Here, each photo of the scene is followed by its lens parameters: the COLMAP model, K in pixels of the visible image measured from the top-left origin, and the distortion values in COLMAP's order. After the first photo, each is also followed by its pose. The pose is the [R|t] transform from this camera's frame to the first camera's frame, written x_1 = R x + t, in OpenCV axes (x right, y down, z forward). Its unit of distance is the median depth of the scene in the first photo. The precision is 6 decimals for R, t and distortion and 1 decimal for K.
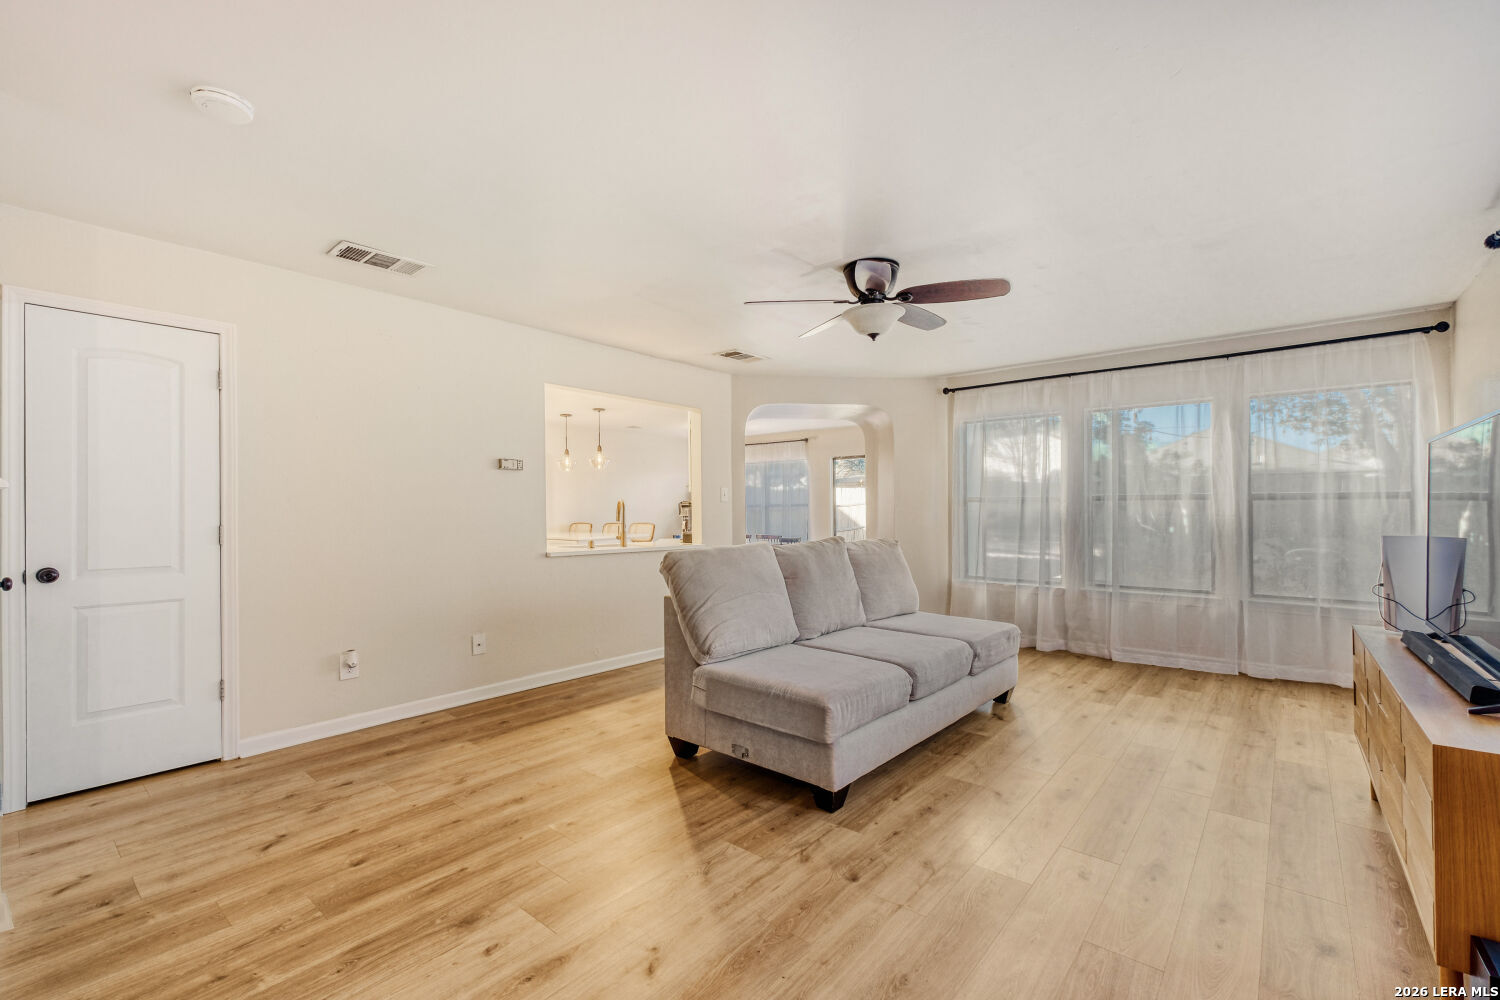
lens RADIAL K [[640.3, 0, 749.4], [0, 640.3, 505.1], [0, 0, 1]] dist [-0.000044, 0.000018]
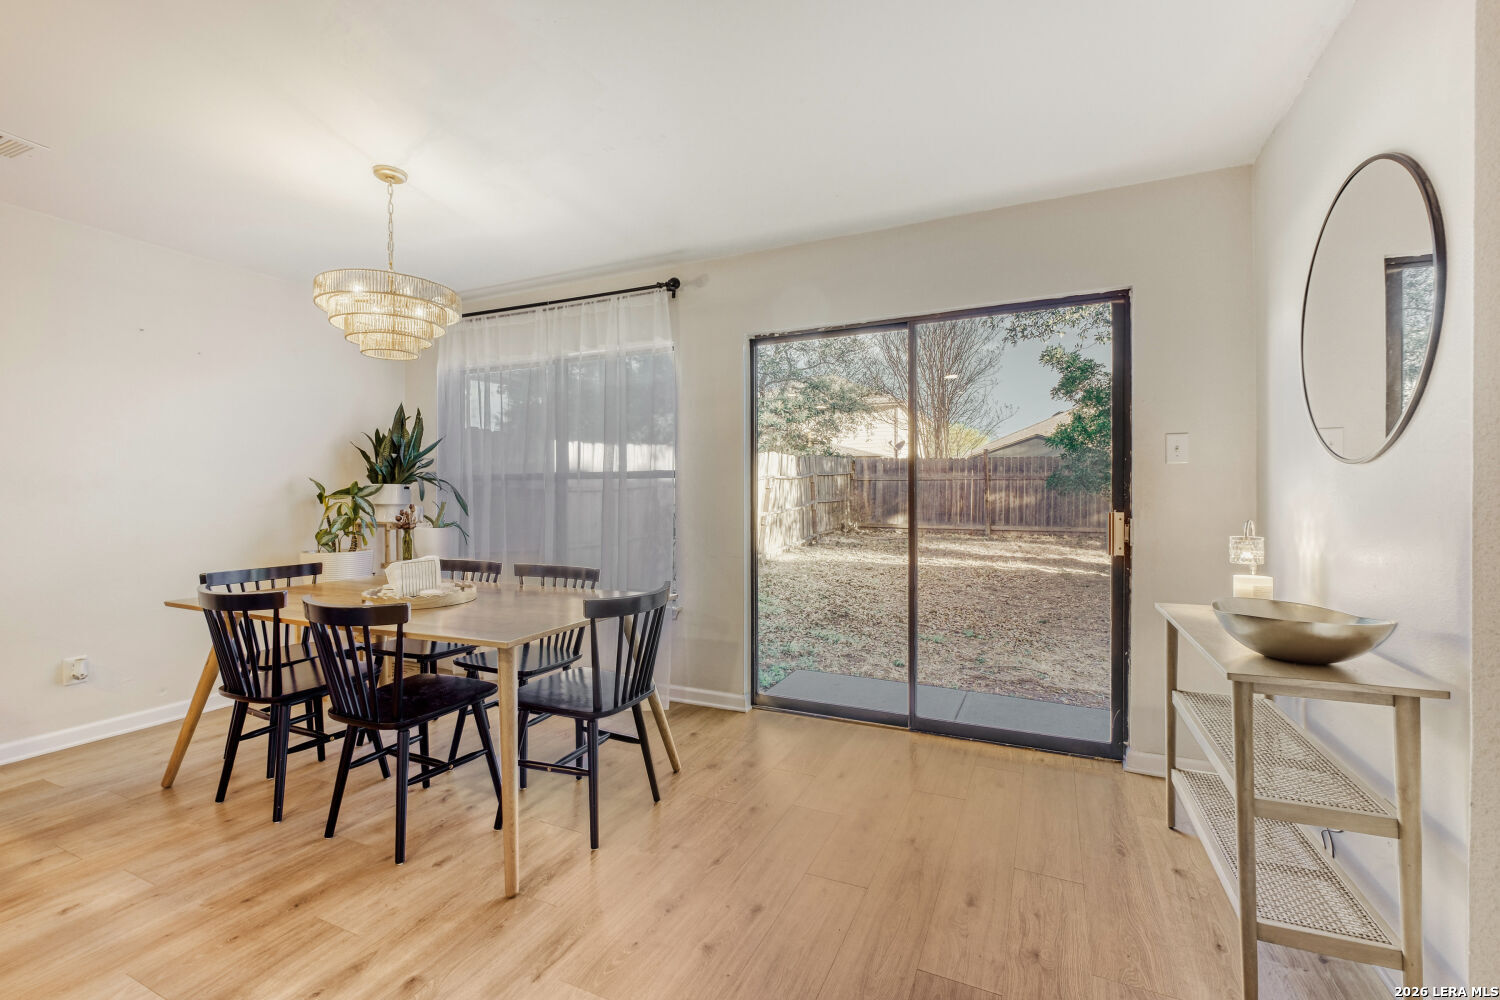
lens RADIAL K [[640.3, 0, 751.1], [0, 640.3, 498.0], [0, 0, 1]] dist [-0.000044, 0.000018]
pose [[0.965184, 0.002147, 0.261563, 0.038630], [-0.003169, 0.999989, 0.003483, 0.012058], [-0.261553, -0.004191, 0.965180, 0.649300]]
